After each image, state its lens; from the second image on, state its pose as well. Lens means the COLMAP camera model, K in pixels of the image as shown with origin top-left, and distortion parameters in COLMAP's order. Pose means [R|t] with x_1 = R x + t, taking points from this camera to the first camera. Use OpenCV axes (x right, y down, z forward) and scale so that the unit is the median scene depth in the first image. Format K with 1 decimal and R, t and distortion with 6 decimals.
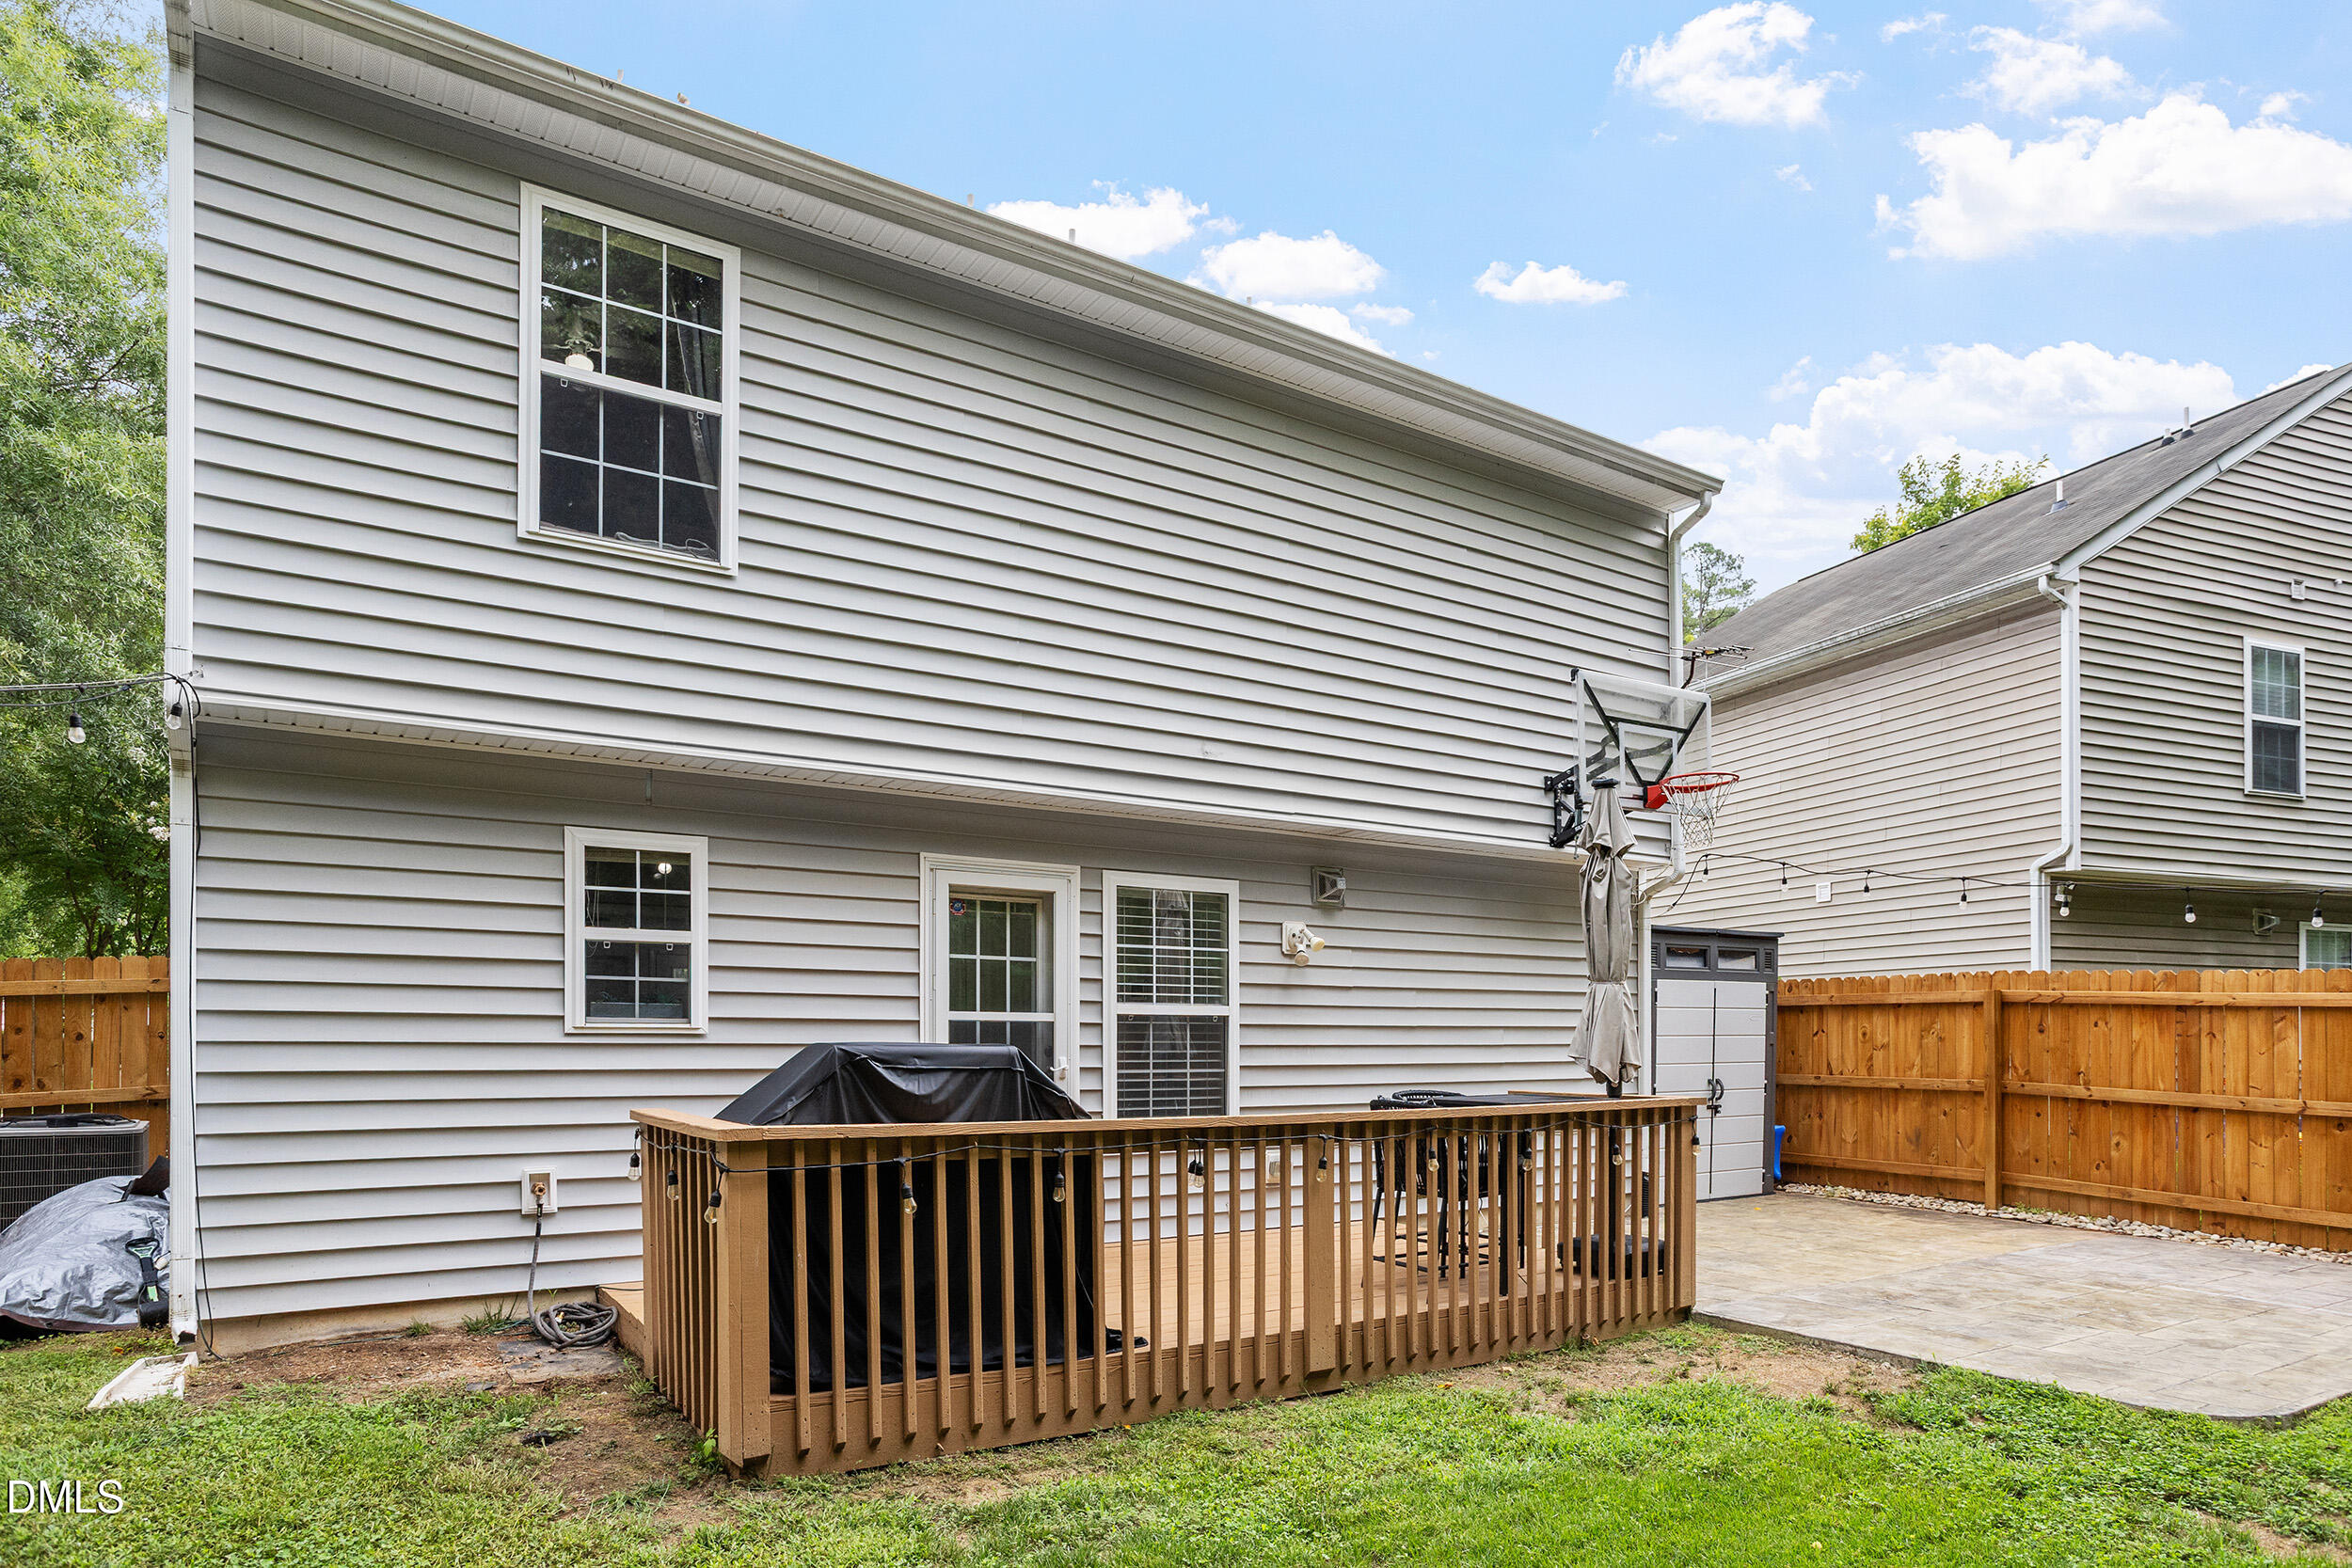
lens RADIAL K [[1399.0, 0, 1179.4], [0, 1399.0, 937.0], [0, 0, 1]] dist [-0.024767, 0.002917]
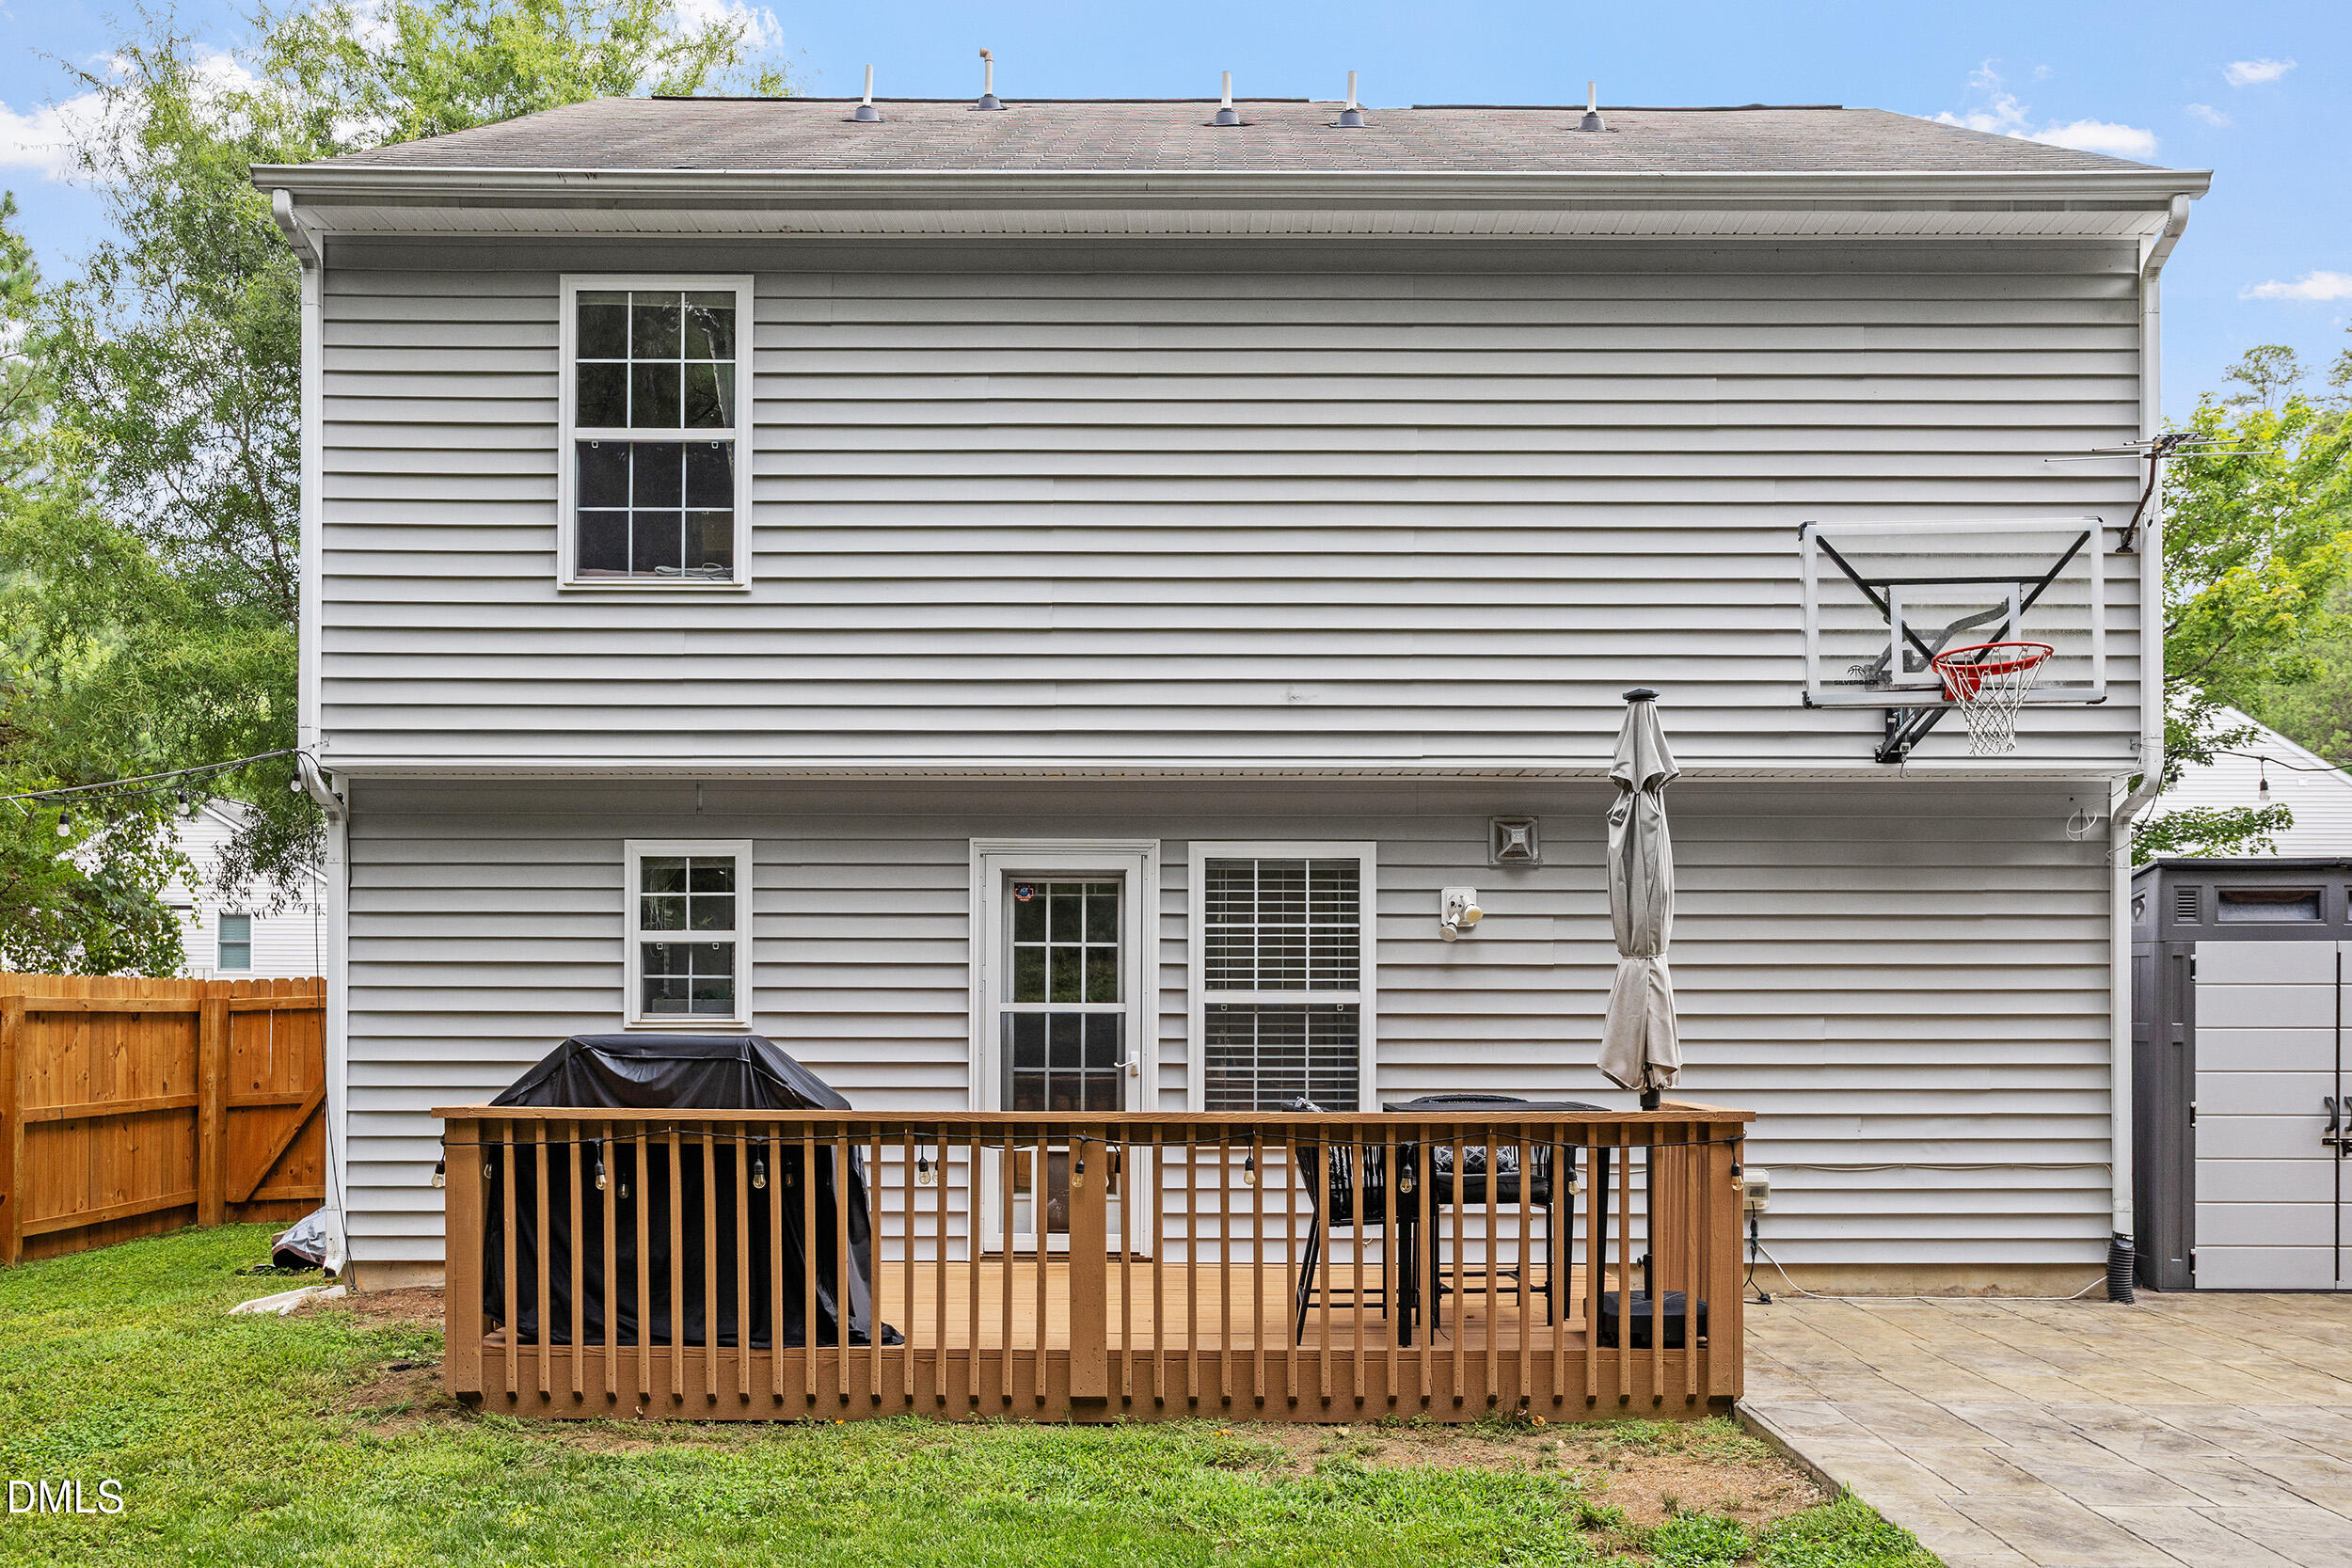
lens RADIAL K [[1824.2, 0, 1182.0], [0, 1824.2, 856.0], [0, 0, 1]] dist [0.008968, 0.006525]
pose [[0.831365, -0.054813, -0.553017, 0.697009], [0.040744, 0.998458, -0.037712, 0.005883], [0.554231, 0.008820, 0.832316, 0.036982]]
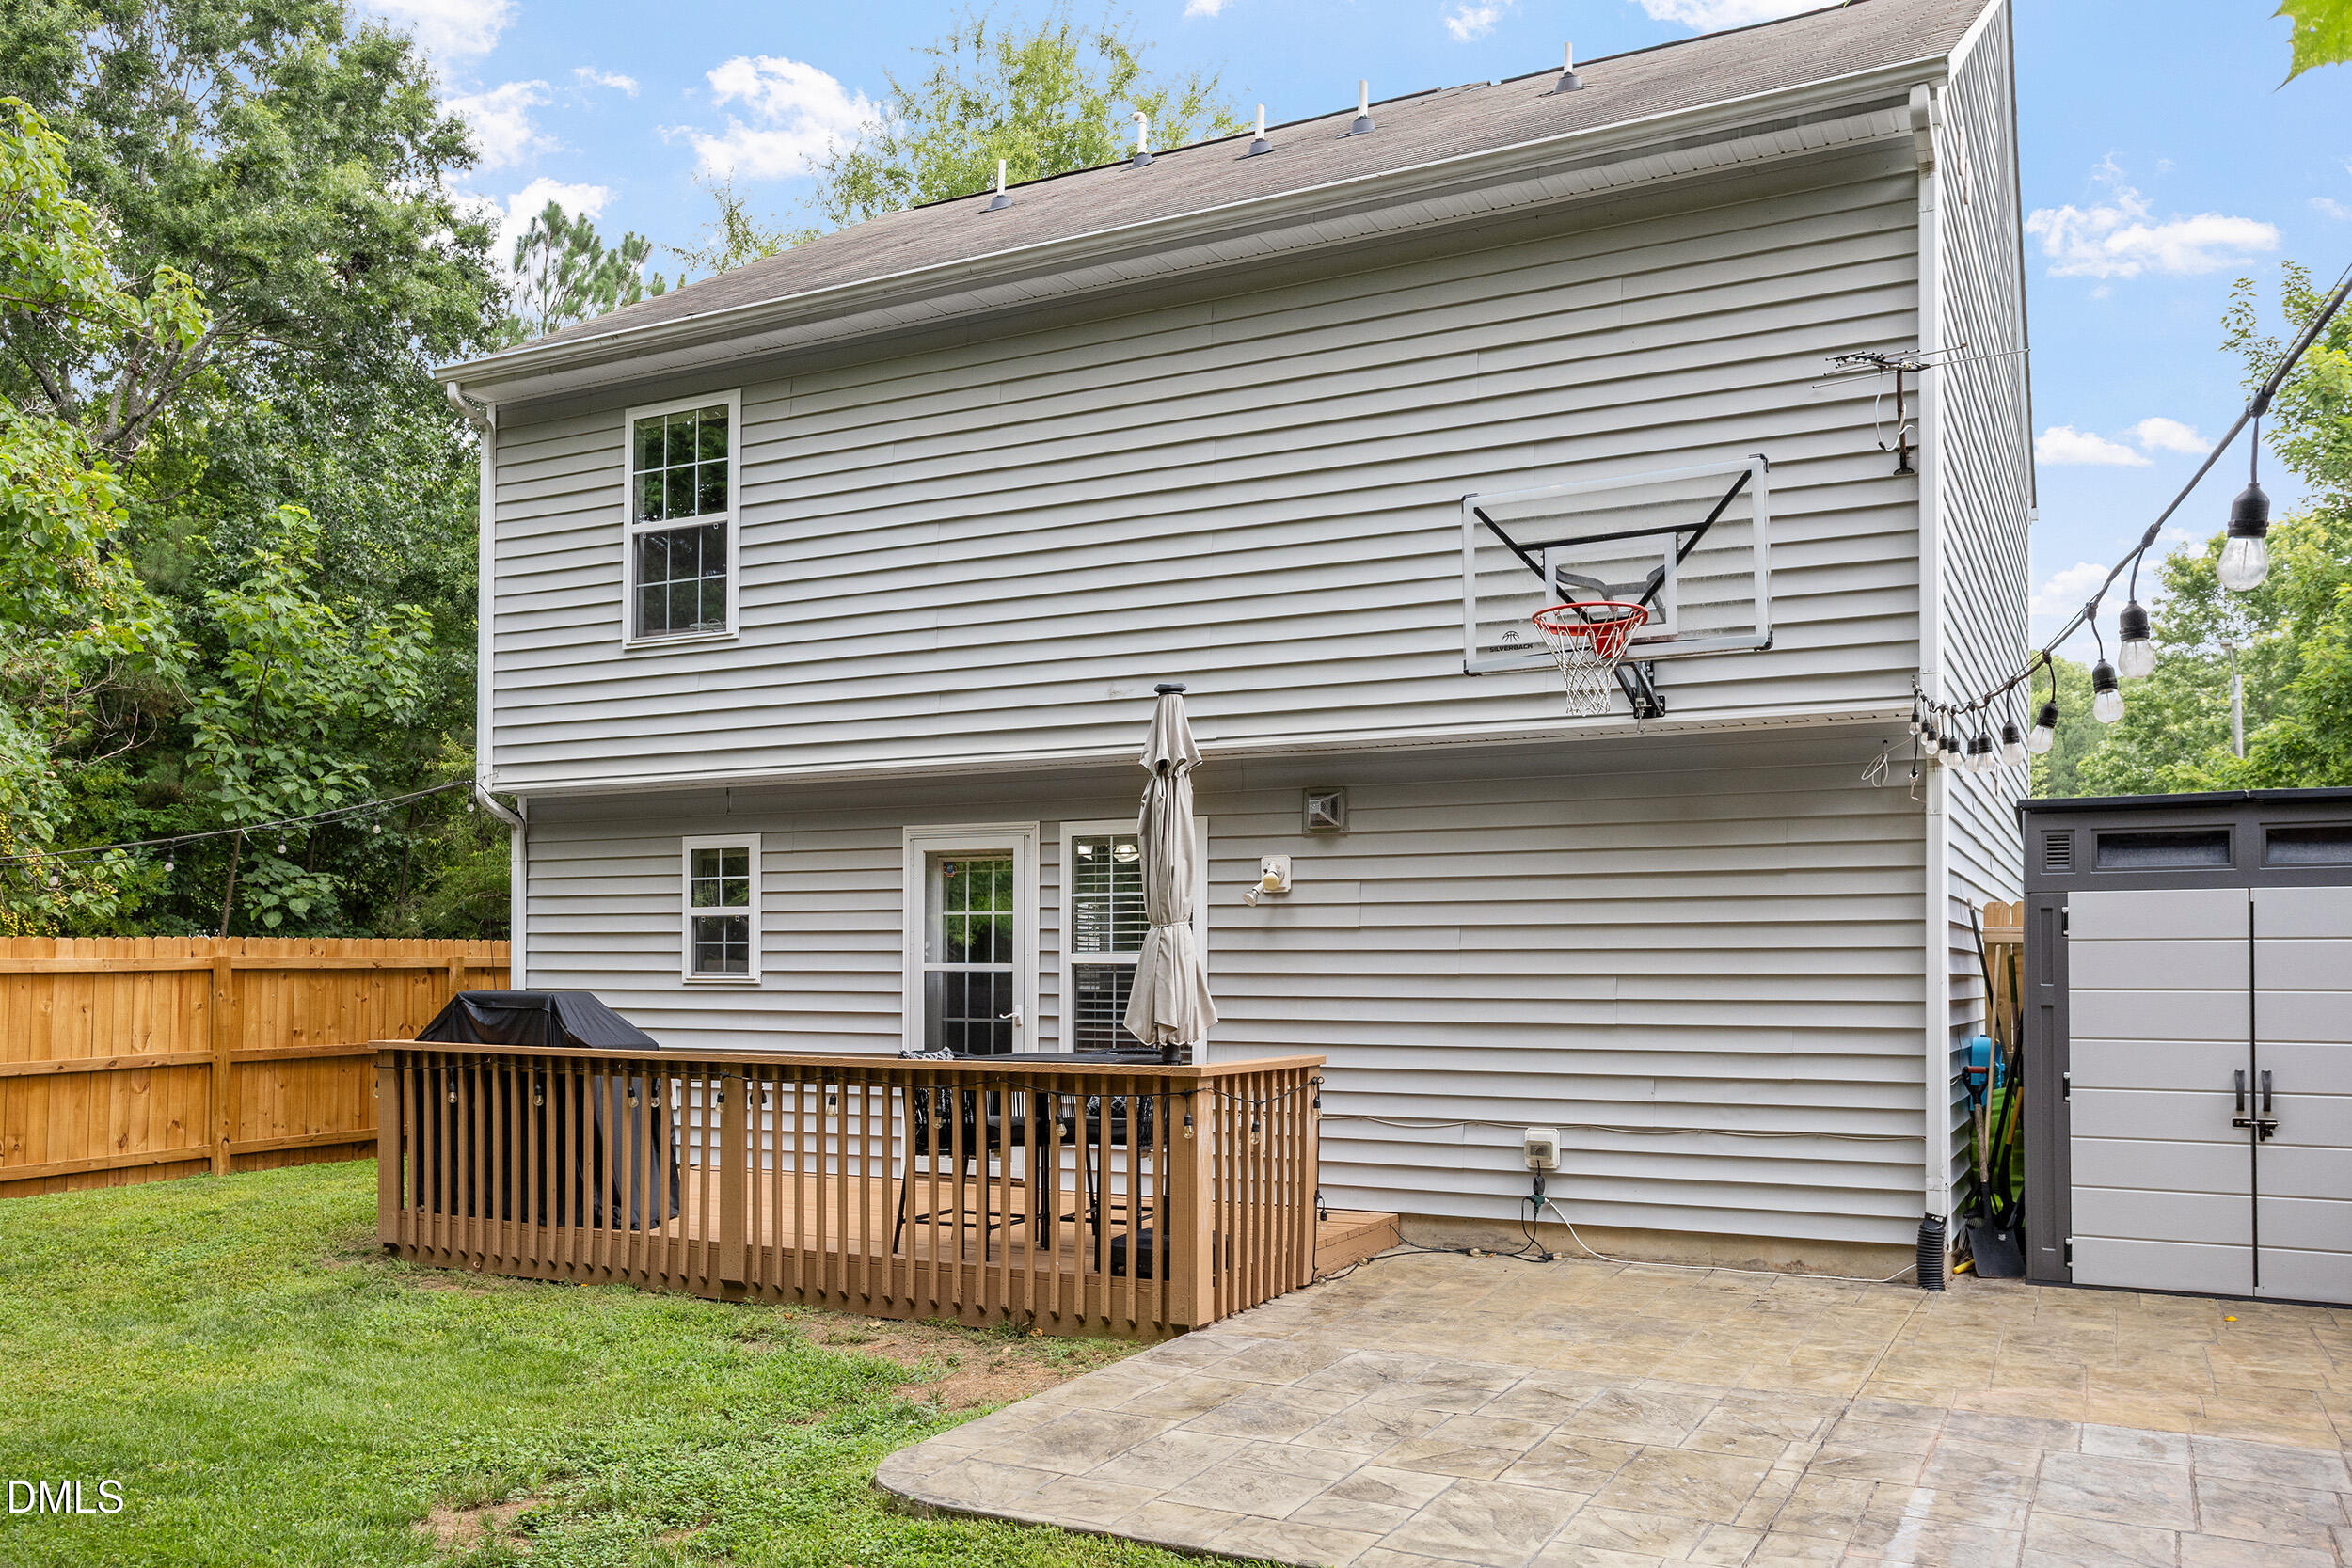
lens RADIAL K [[1780.0, 0, 1139.5], [0, 1780.0, 784.2], [0, 0, 1]] dist [0.006859, -0.002730]
pose [[0.490339, -0.094658, -0.866376, 1.317666], [0.059357, 0.995403, -0.075161, 0.030568], [0.869508, -0.014571, 0.493704, 0.487210]]
